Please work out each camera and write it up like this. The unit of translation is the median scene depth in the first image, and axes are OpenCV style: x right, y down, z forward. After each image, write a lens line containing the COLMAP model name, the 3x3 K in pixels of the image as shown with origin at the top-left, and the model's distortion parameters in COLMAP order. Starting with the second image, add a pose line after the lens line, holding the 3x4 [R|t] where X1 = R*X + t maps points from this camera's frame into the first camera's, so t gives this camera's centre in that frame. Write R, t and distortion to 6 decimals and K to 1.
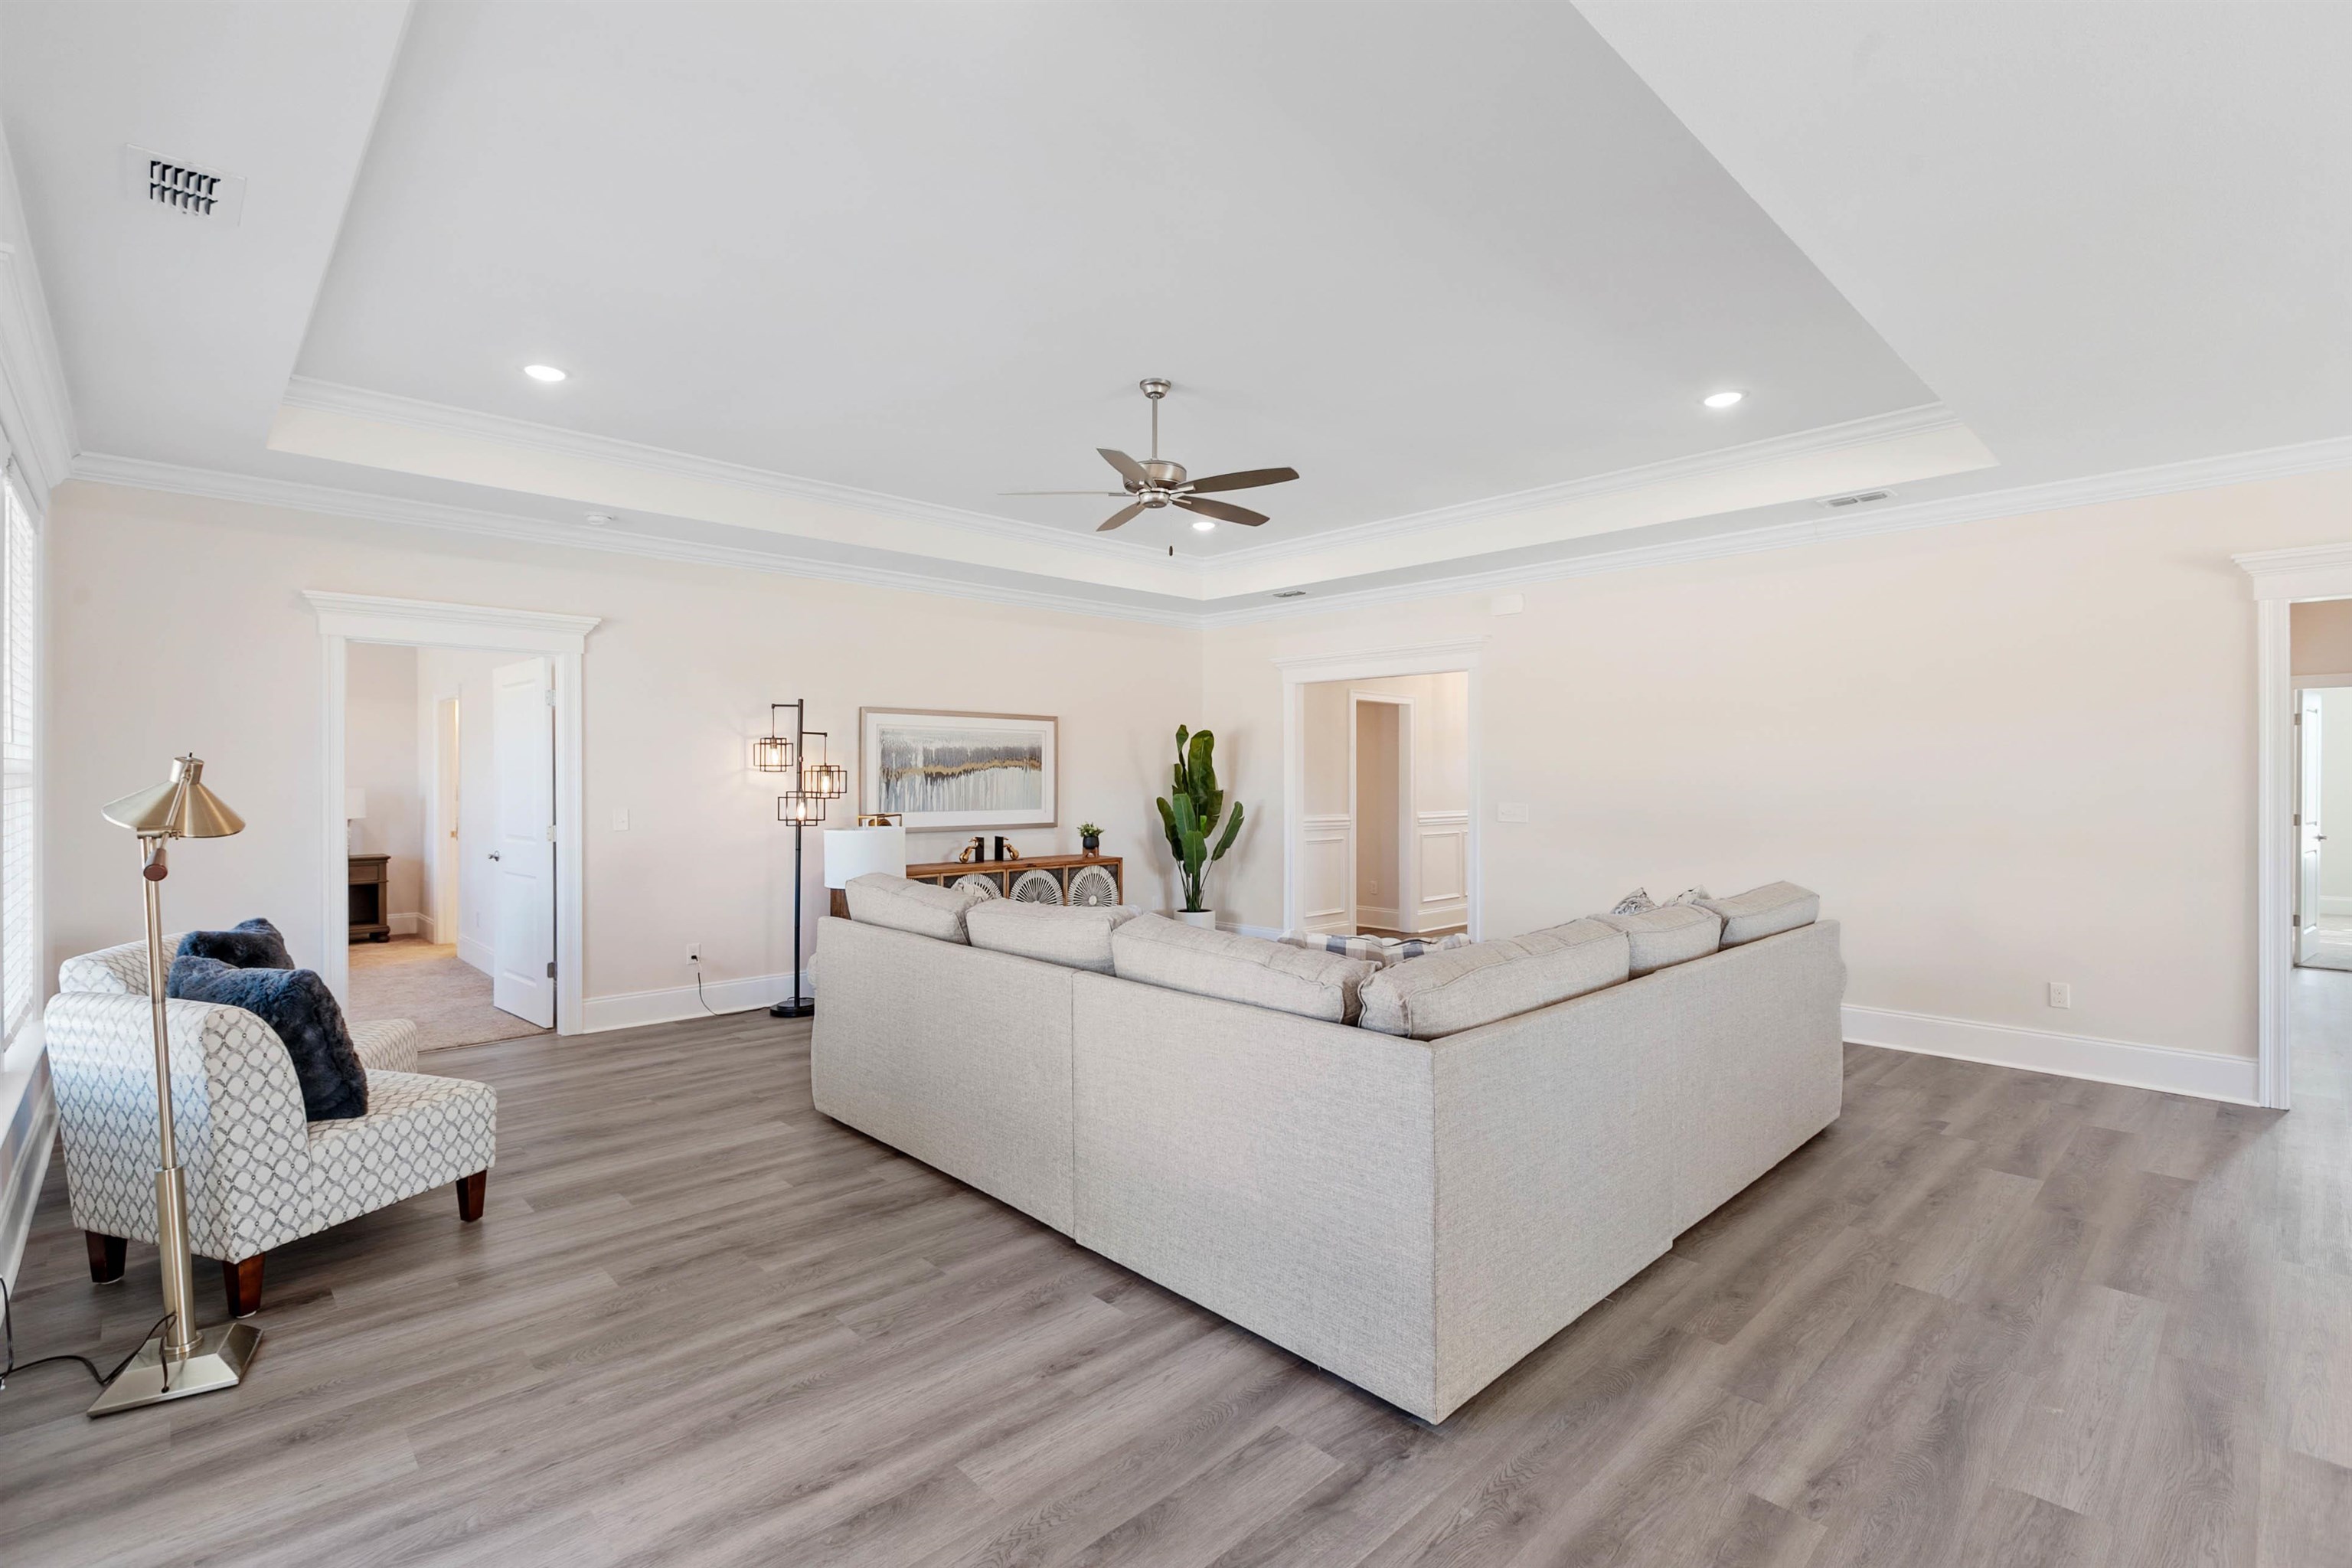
lens RADIAL K [[1060.1, 0, 1171.2], [0, 1060.1, 781.8], [0, 0, 1]] dist [0.000214, -0.002489]
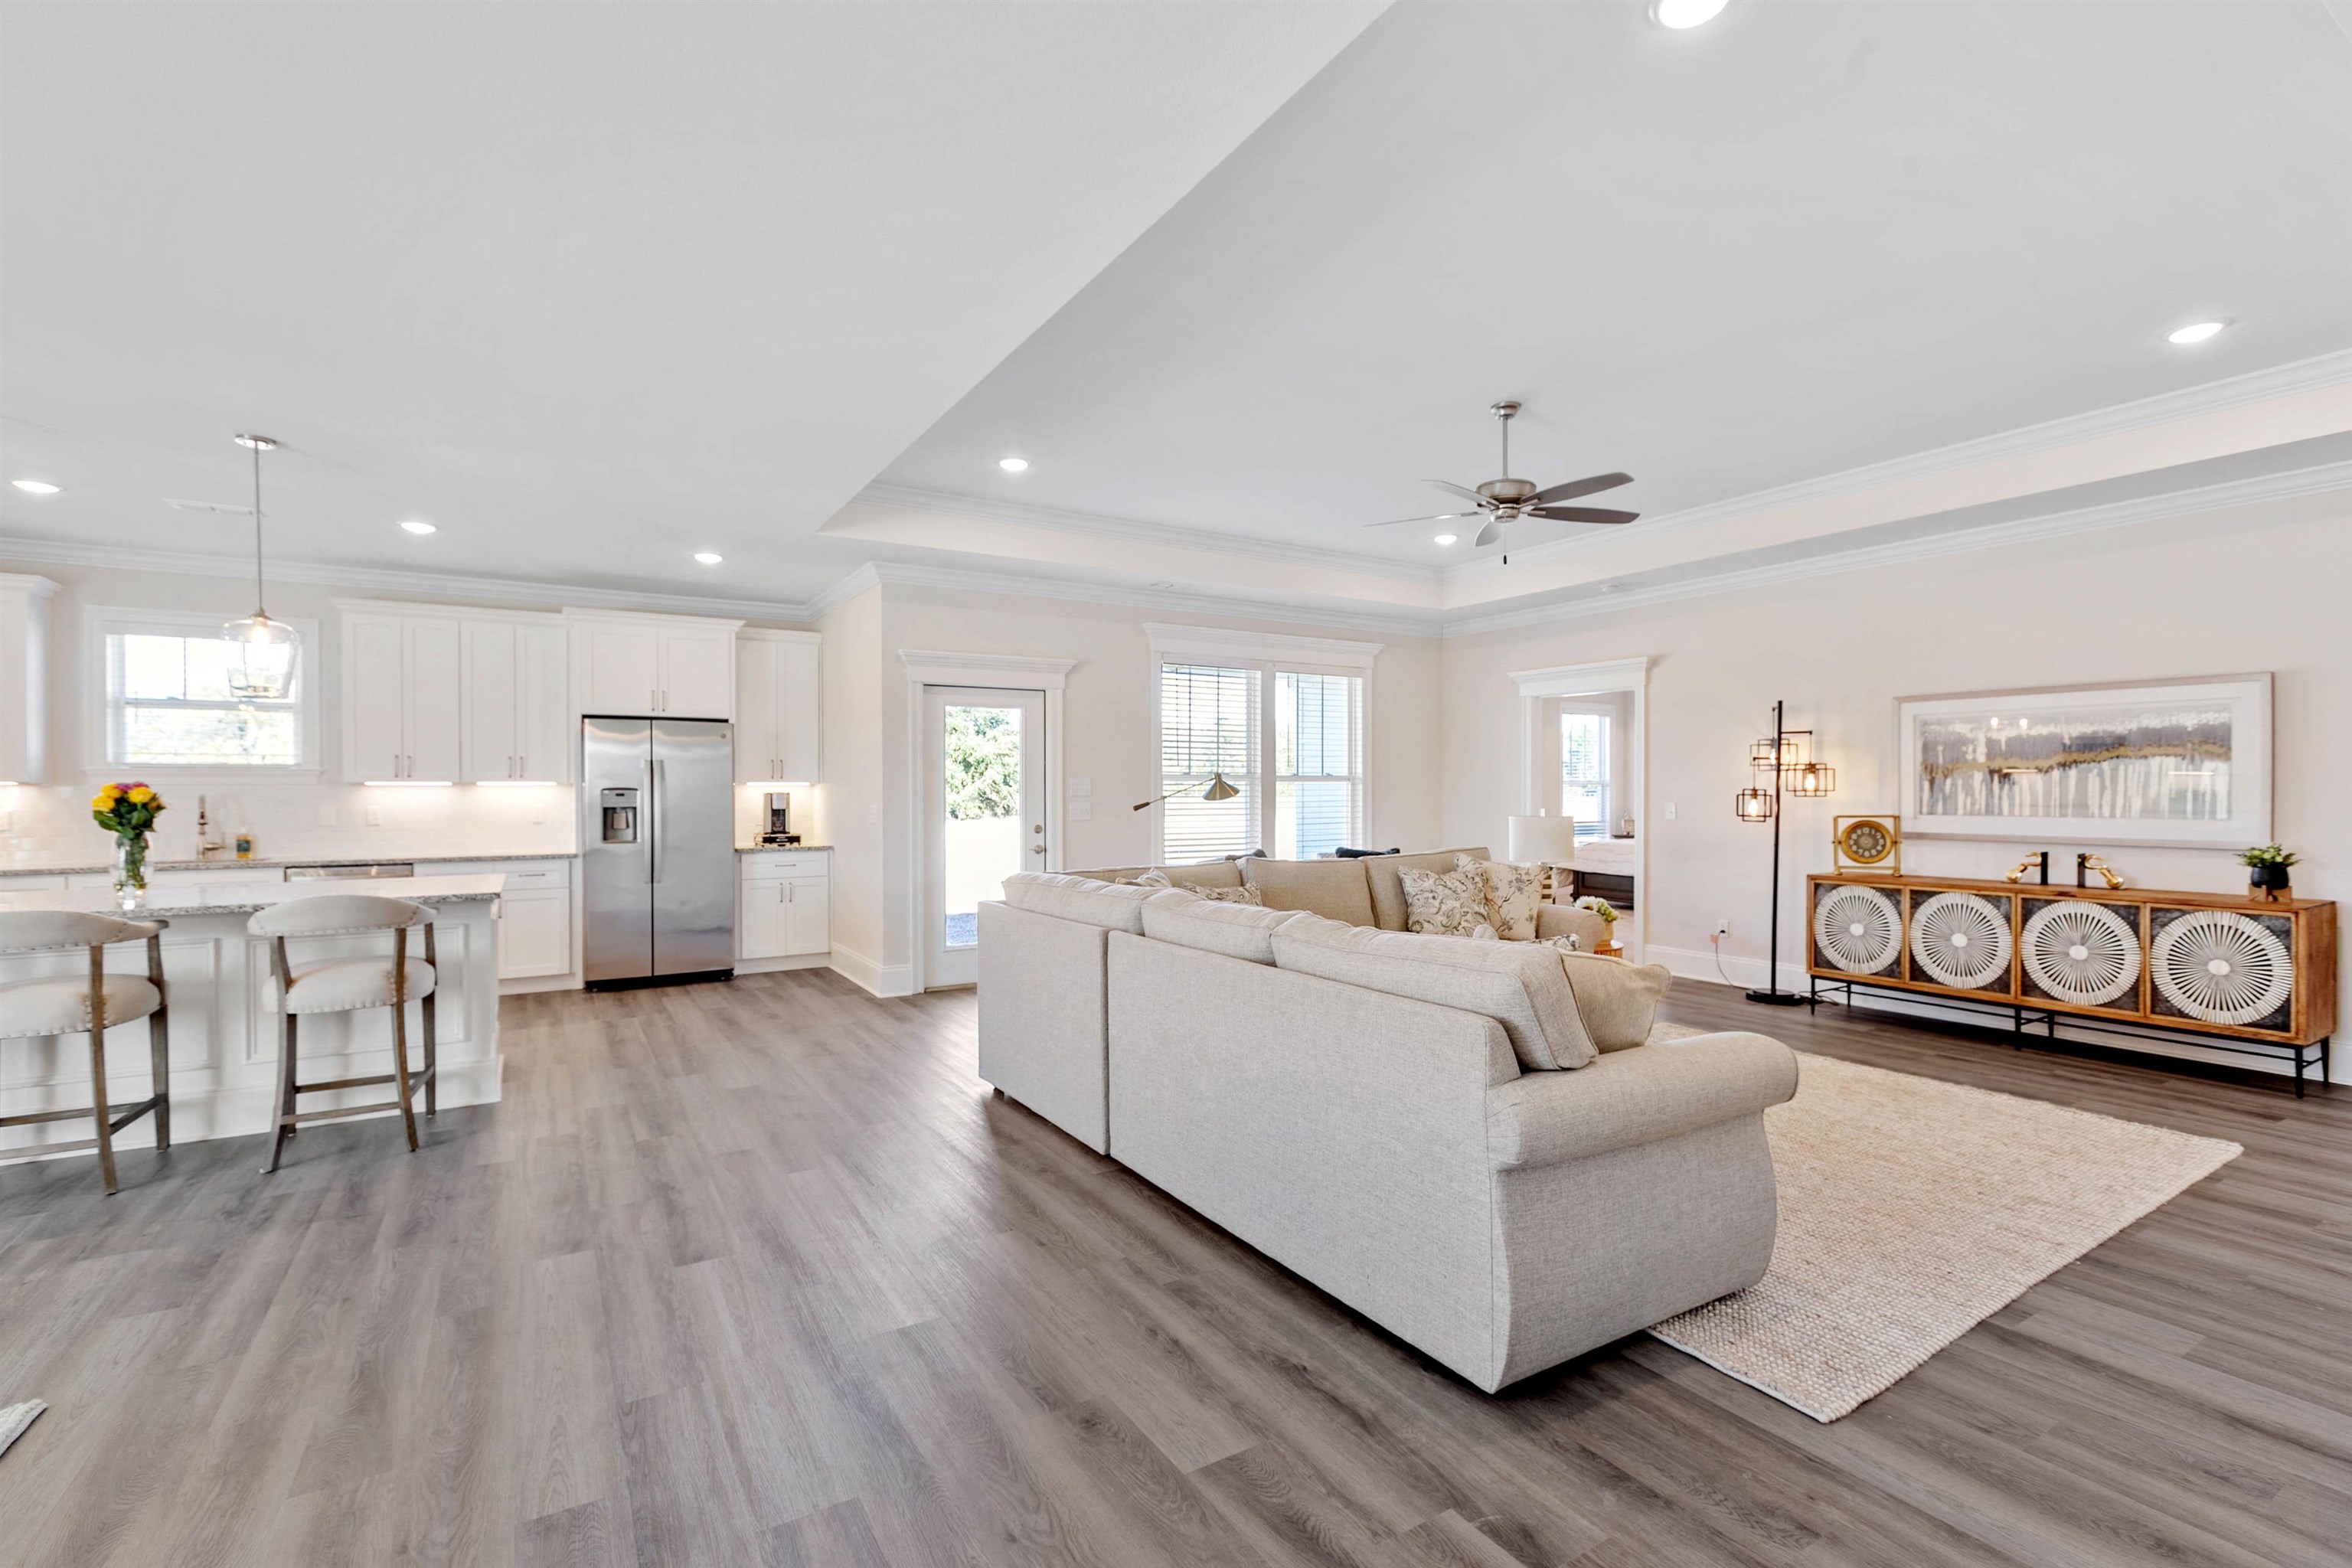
lens RADIAL K [[1060.1, 0, 1184.4], [0, 1060.1, 795.7], [0, 0, 1]] dist [0.000214, -0.002489]
pose [[-0.199378, 0.005755, -0.979906, 0.699309], [0.001191, 0.999983, 0.005630, 0.007471], [0.979922, -0.000045, -0.199382, 0.565931]]
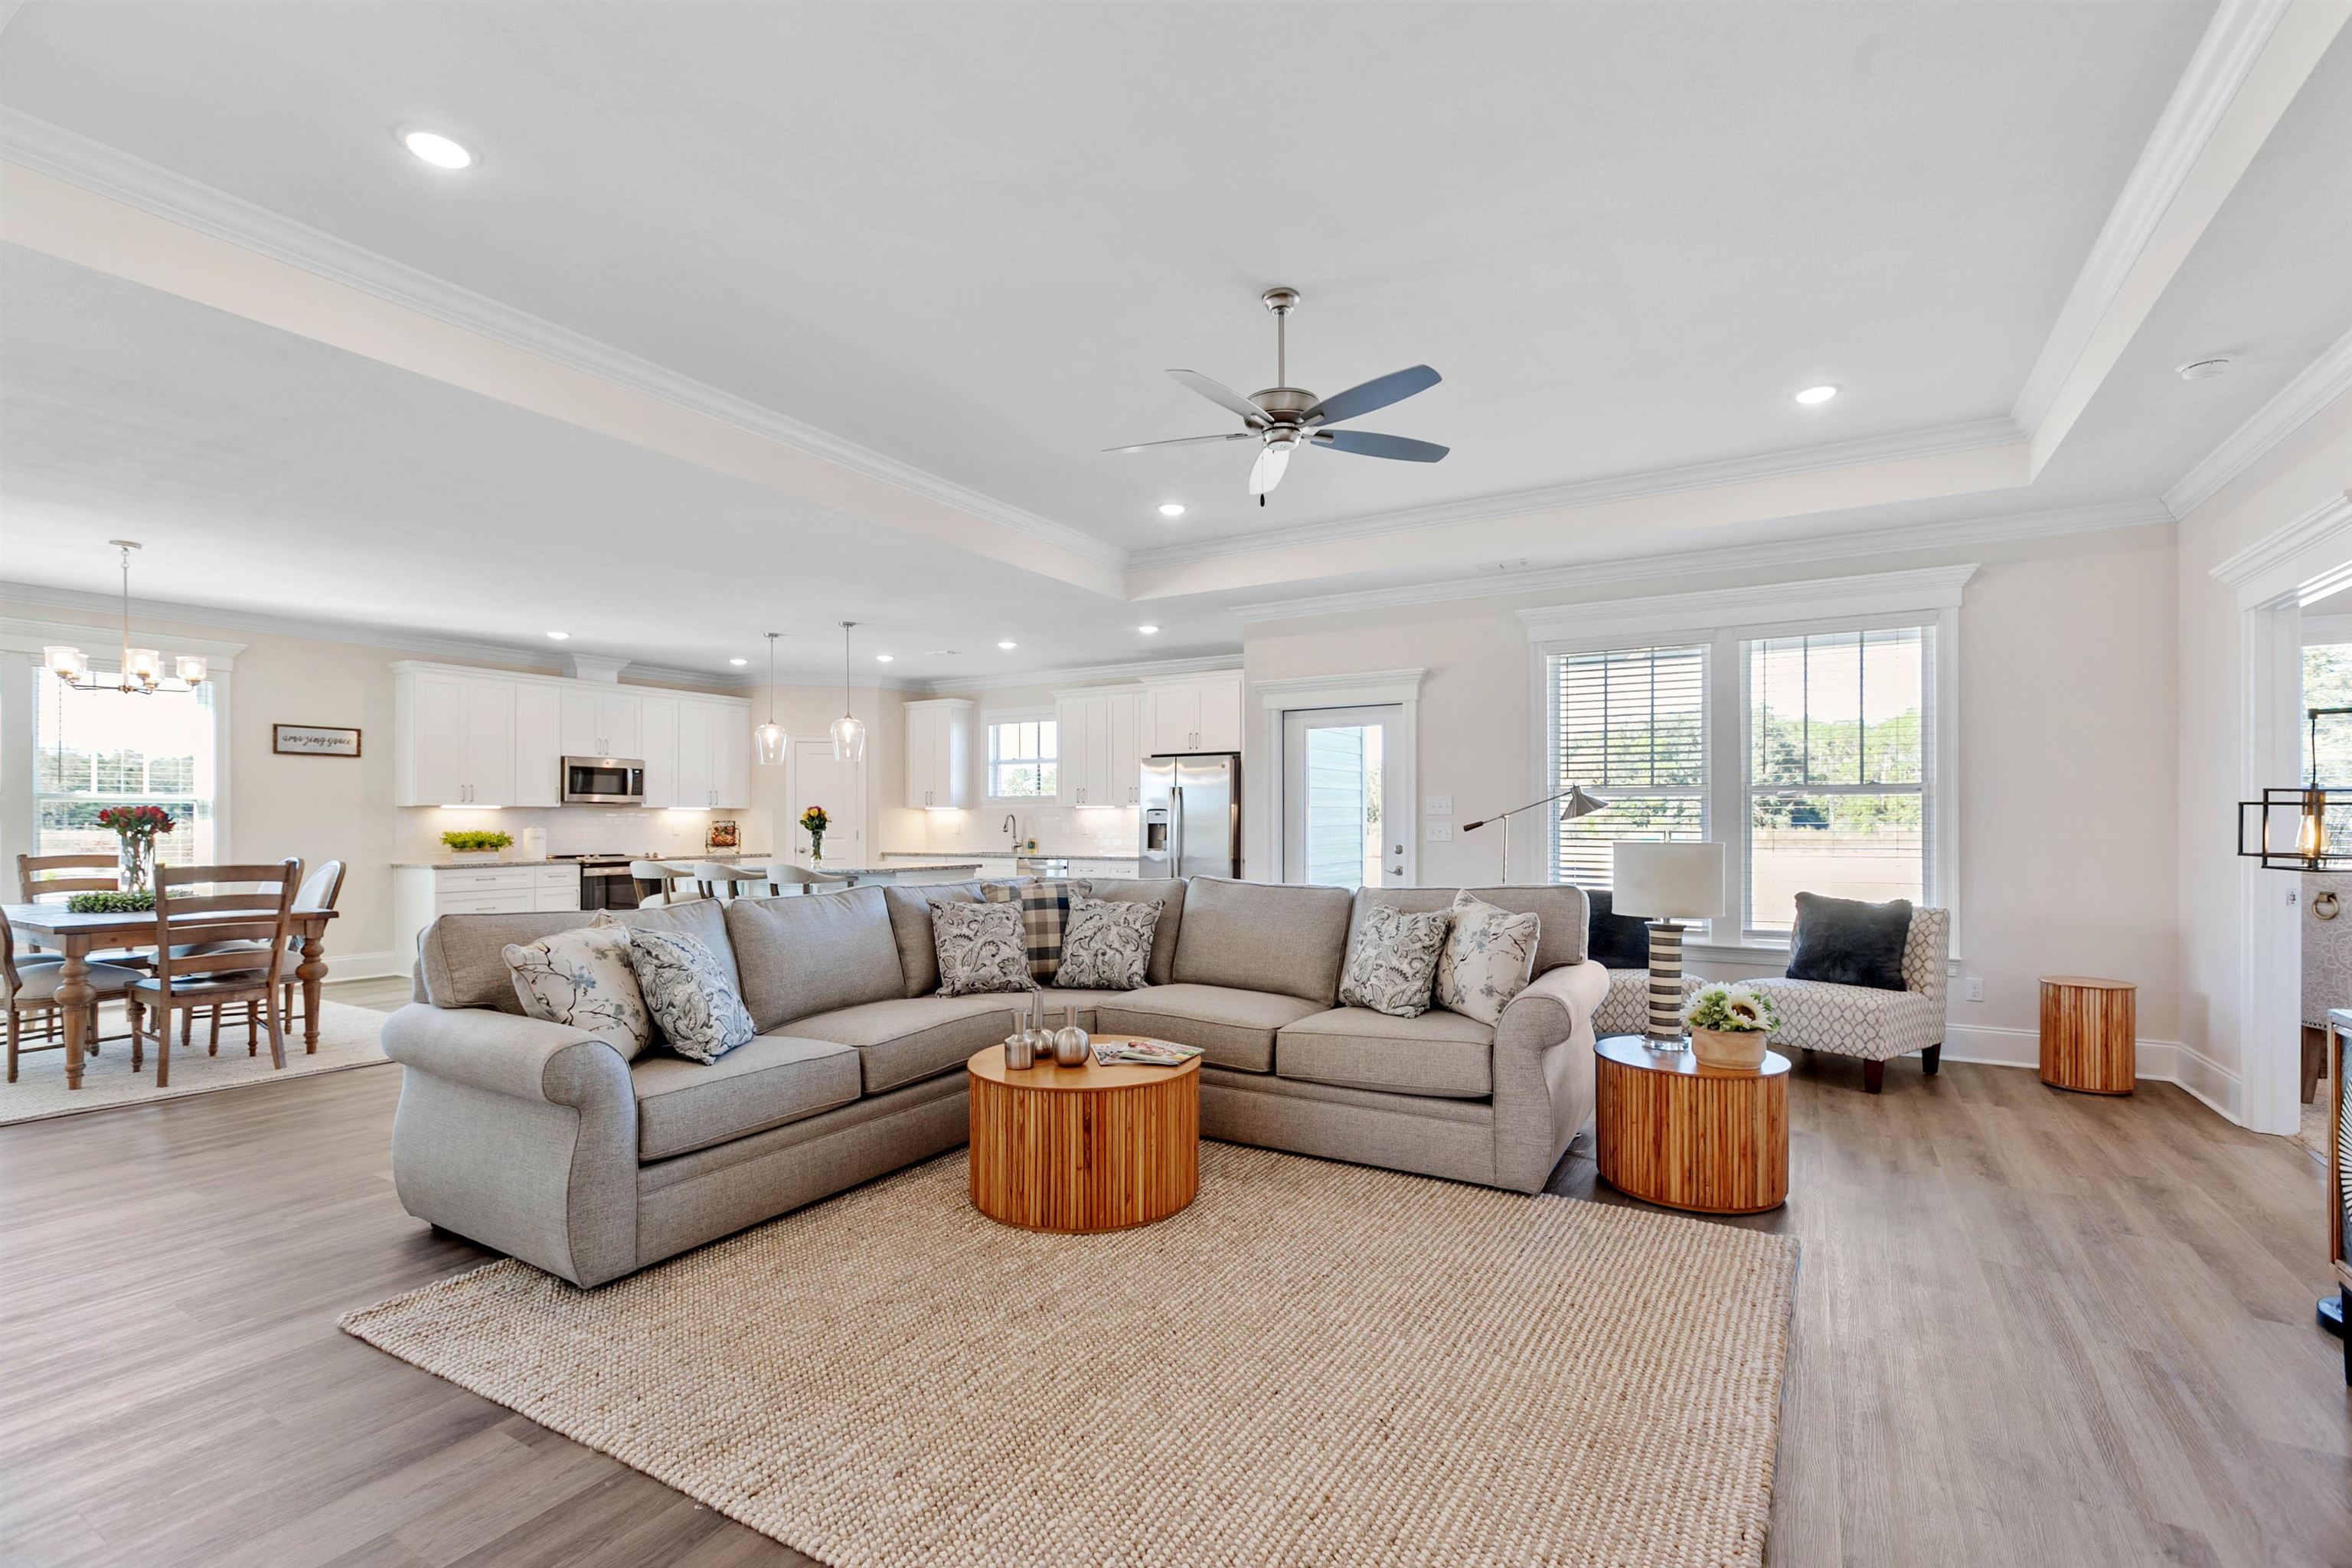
lens RADIAL K [[1060.1, 0, 1163.9], [0, 1060.1, 820.8], [0, 0, 1]] dist [0.000214, -0.002489]
pose [[-0.965535, 0.001577, -0.260269, 0.182309], [0.000905, 0.999996, 0.002702, 0.016031], [0.260272, 0.002374, -0.965532, 1.116961]]
